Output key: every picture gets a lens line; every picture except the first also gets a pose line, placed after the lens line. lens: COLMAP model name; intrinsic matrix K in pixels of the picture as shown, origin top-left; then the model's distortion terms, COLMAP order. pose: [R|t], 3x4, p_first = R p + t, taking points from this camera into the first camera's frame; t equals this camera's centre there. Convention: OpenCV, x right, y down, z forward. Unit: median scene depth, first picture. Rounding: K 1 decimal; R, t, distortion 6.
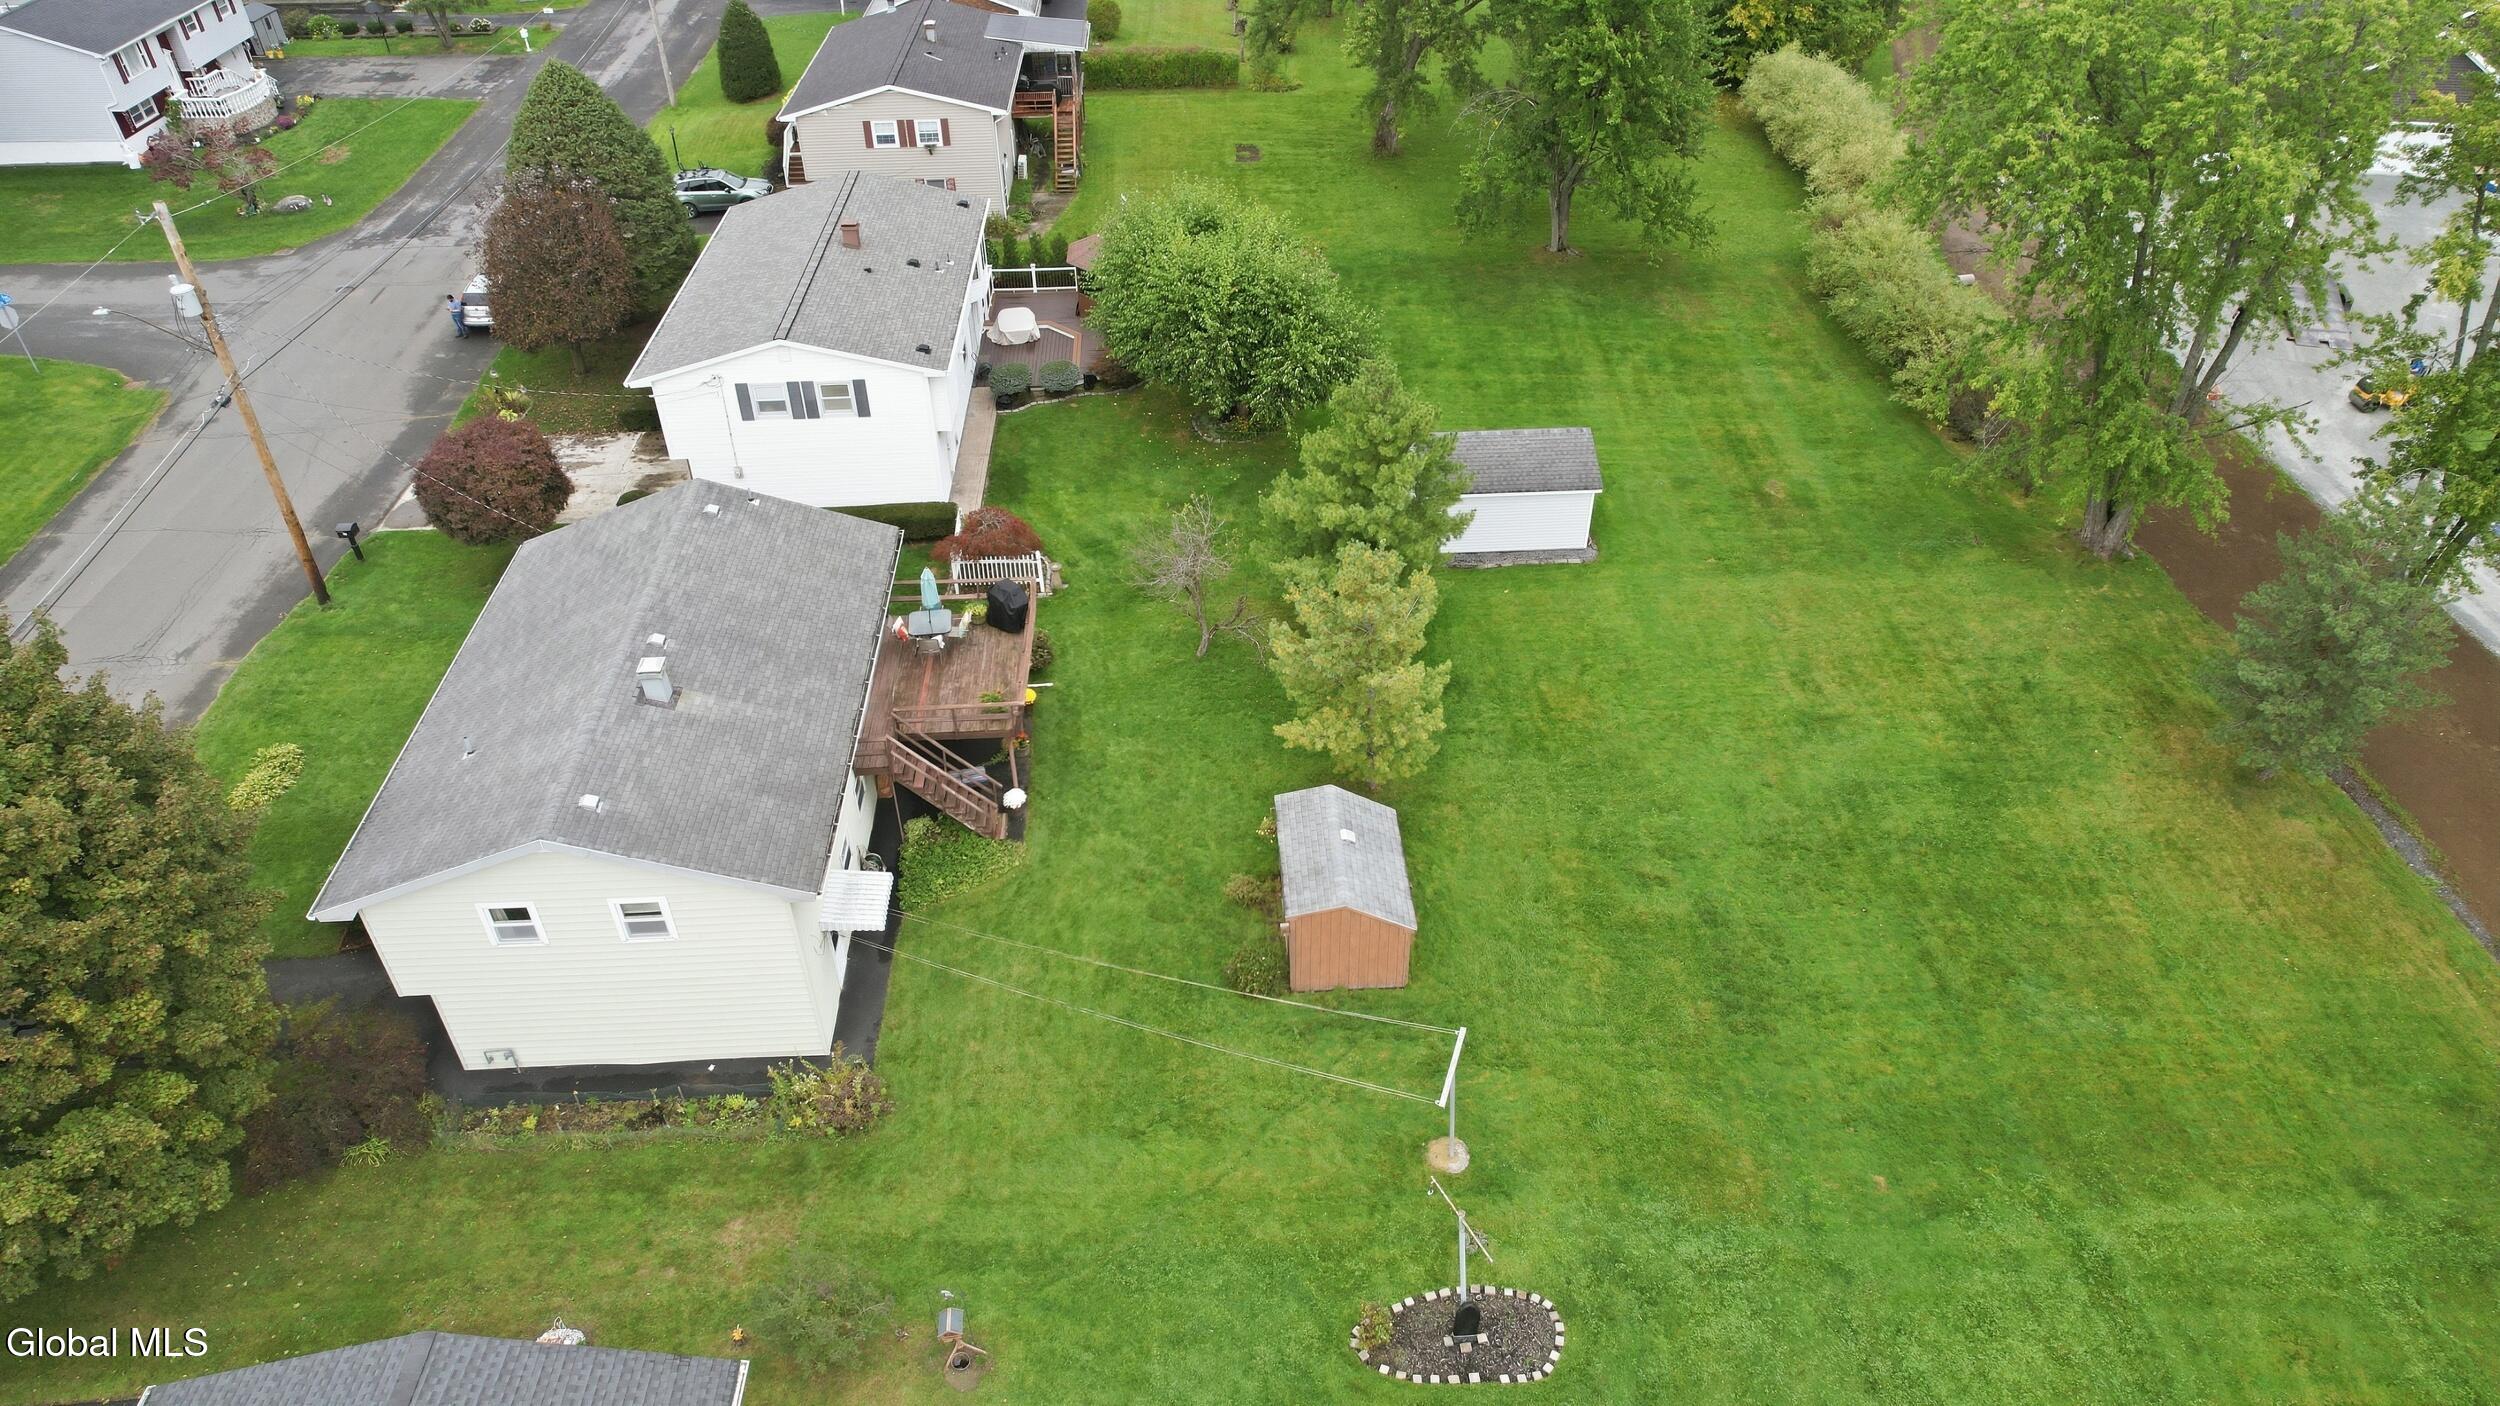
lens RADIAL K [[1633.0, 0, 1250.0], [0, 1633.0, 703.0], [0, 0, 1]] dist [-0.075526, 0.062660]
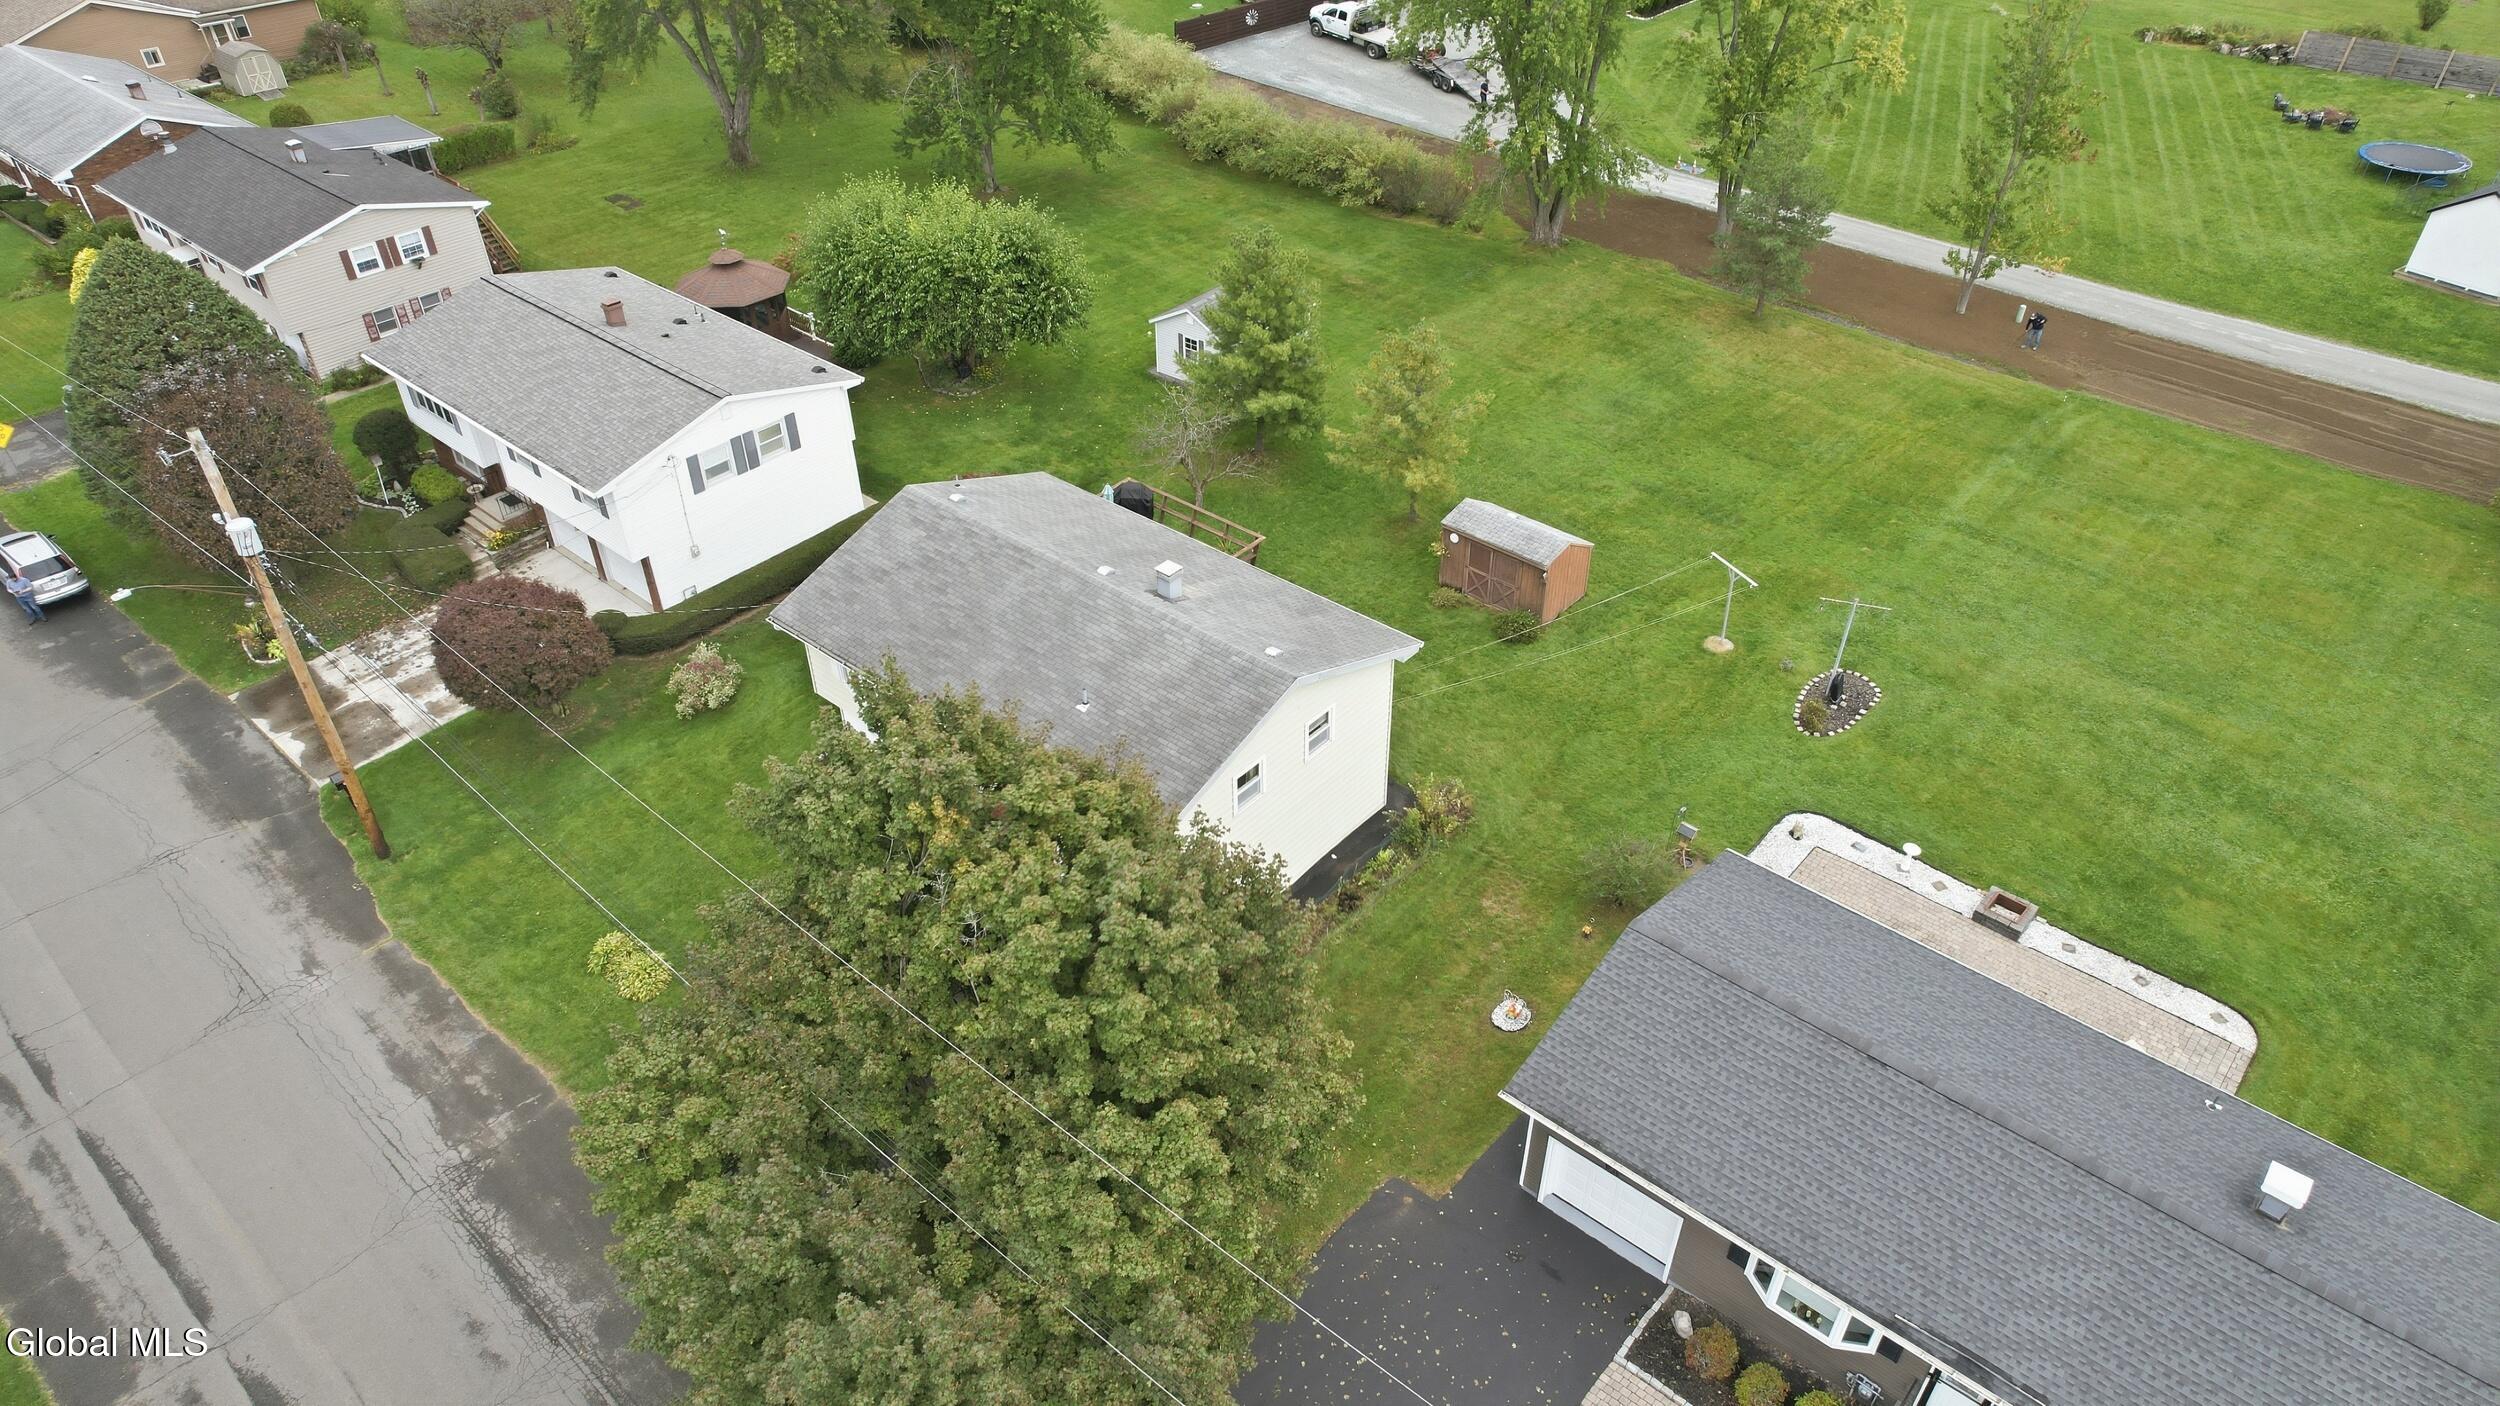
lens RADIAL K [[1633.0, 0, 1250.0], [0, 1633.0, 703.0], [0, 0, 1]] dist [-0.075526, 0.062660]
pose [[0.689340, -0.433078, 0.580735, -0.693243], [0.437445, 0.887828, 0.142837, -0.052566], [-0.577453, 0.155577, 0.801464, 0.027605]]
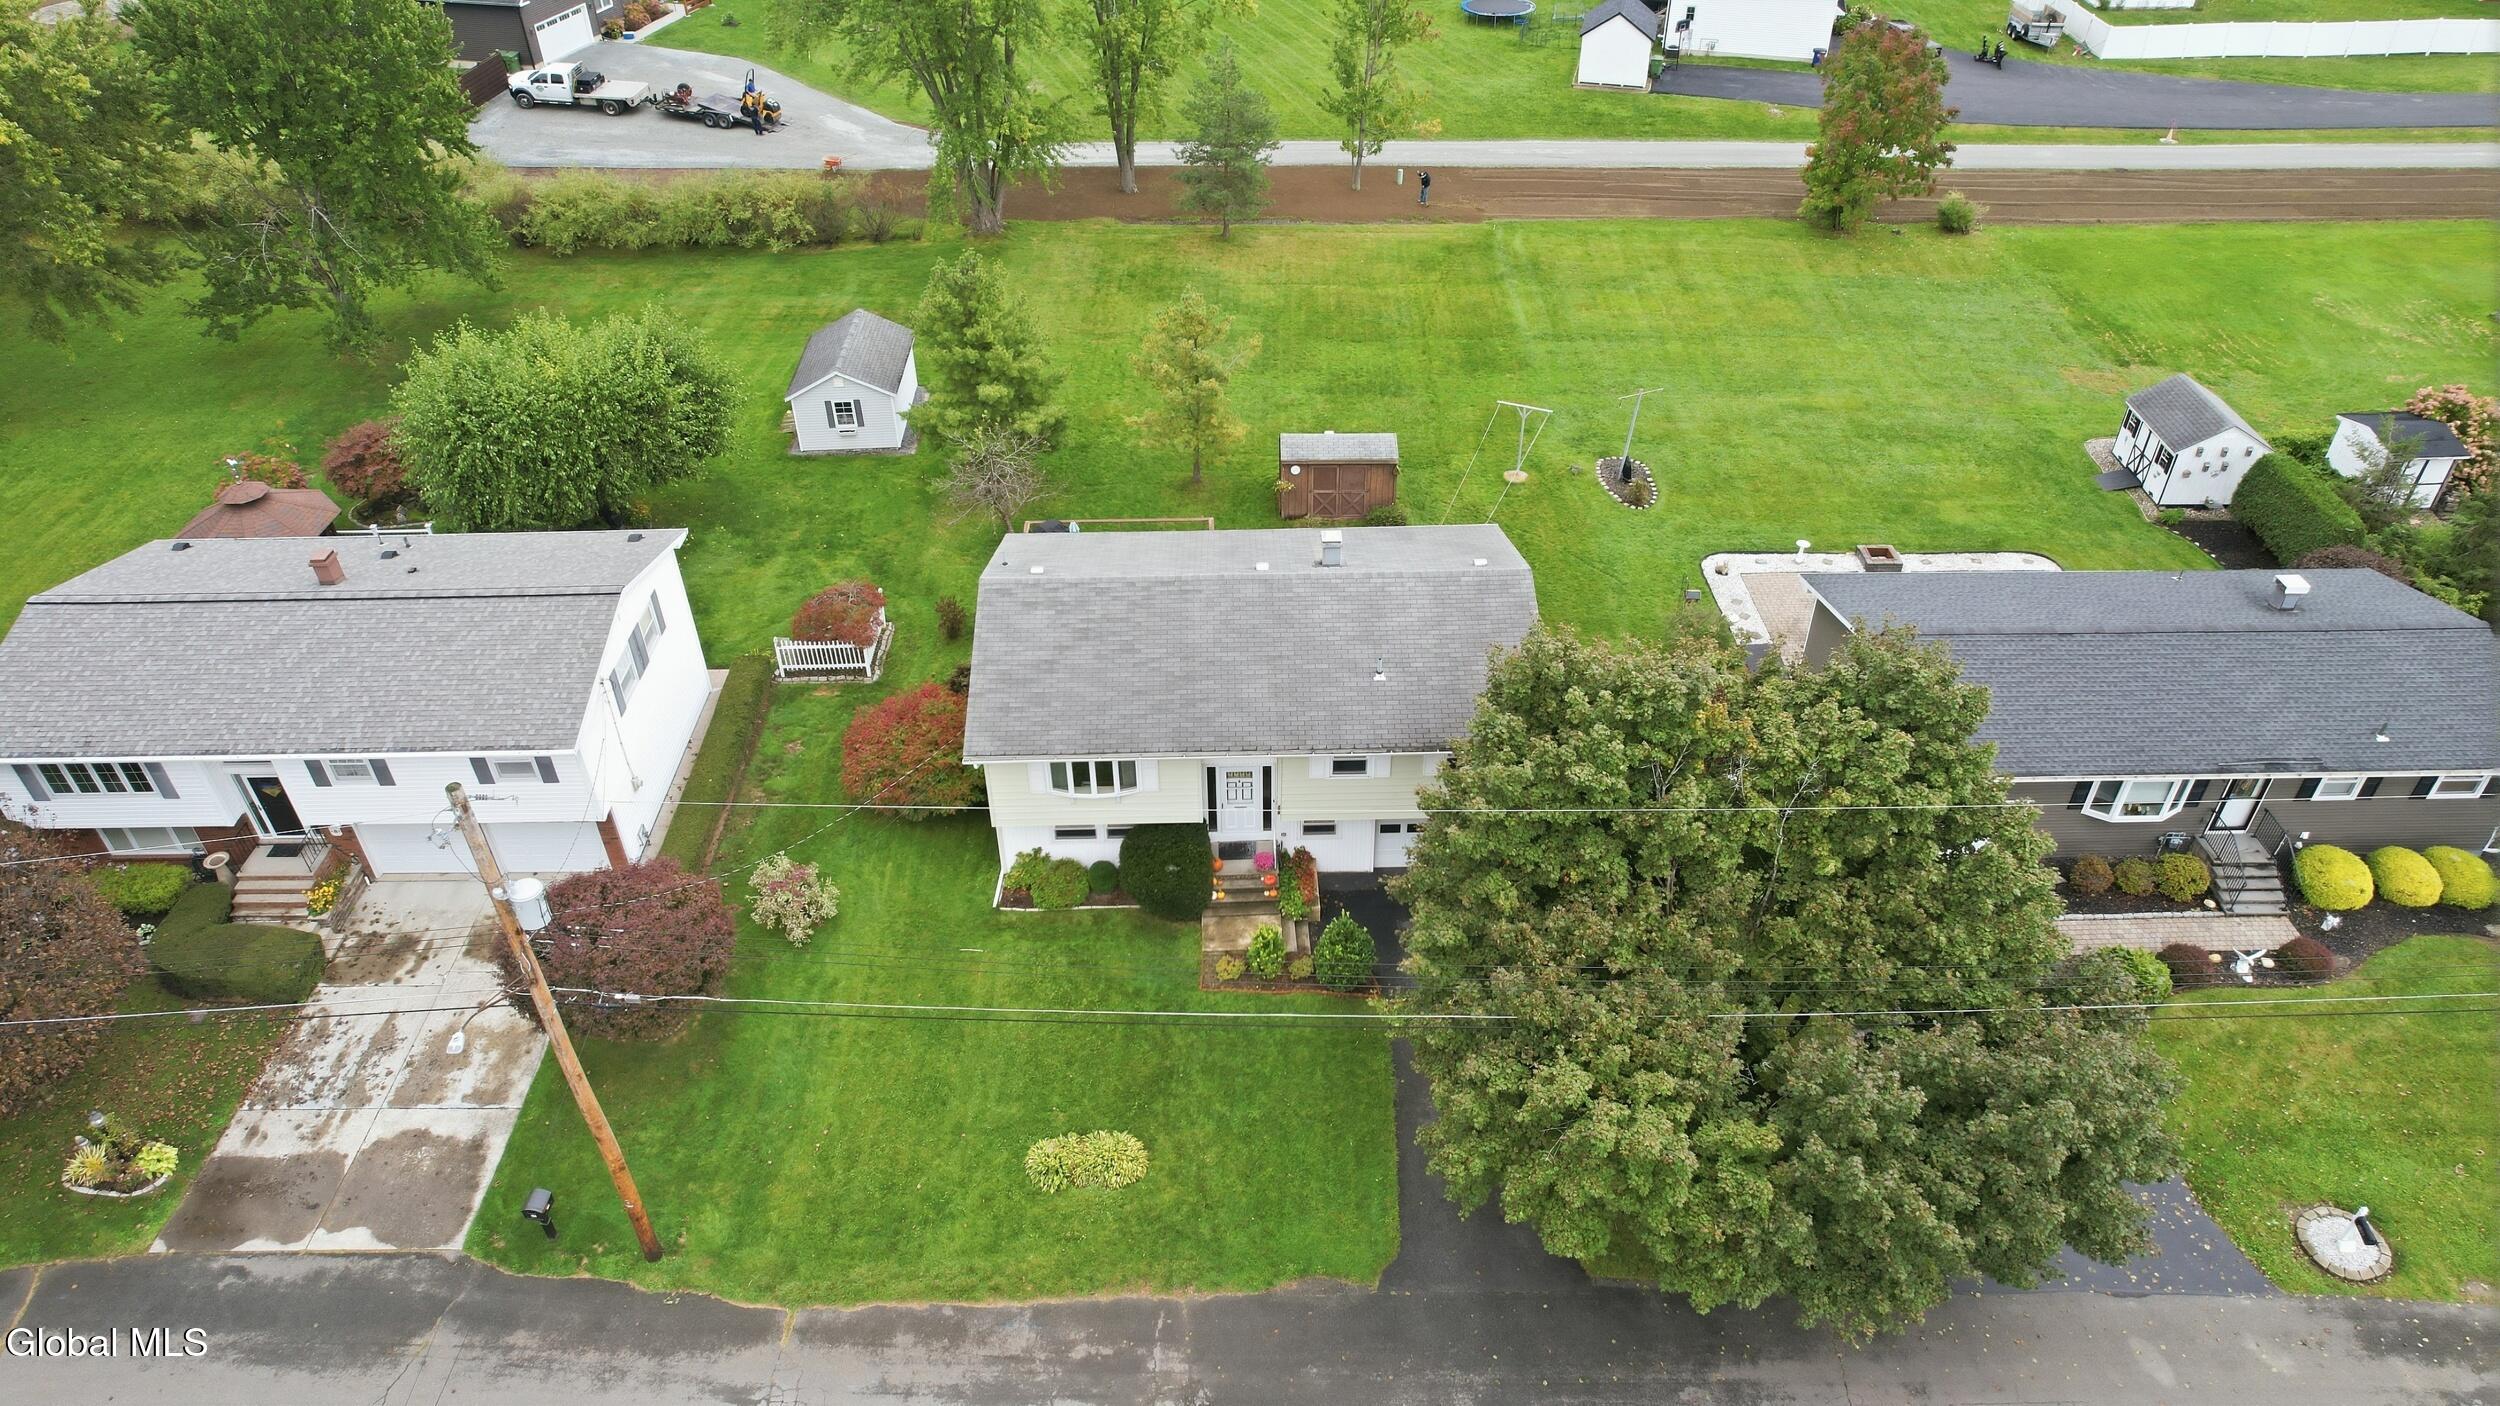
lens RADIAL K [[1633.0, 0, 1250.0], [0, 1633.0, 703.0], [0, 0, 1]] dist [-0.075526, 0.062660]
pose [[0.026912, -0.594559, 0.803601, -0.928439], [0.607689, 0.648026, 0.459103, -0.348261], [-0.793719, 0.475984, 0.378747, 0.423602]]
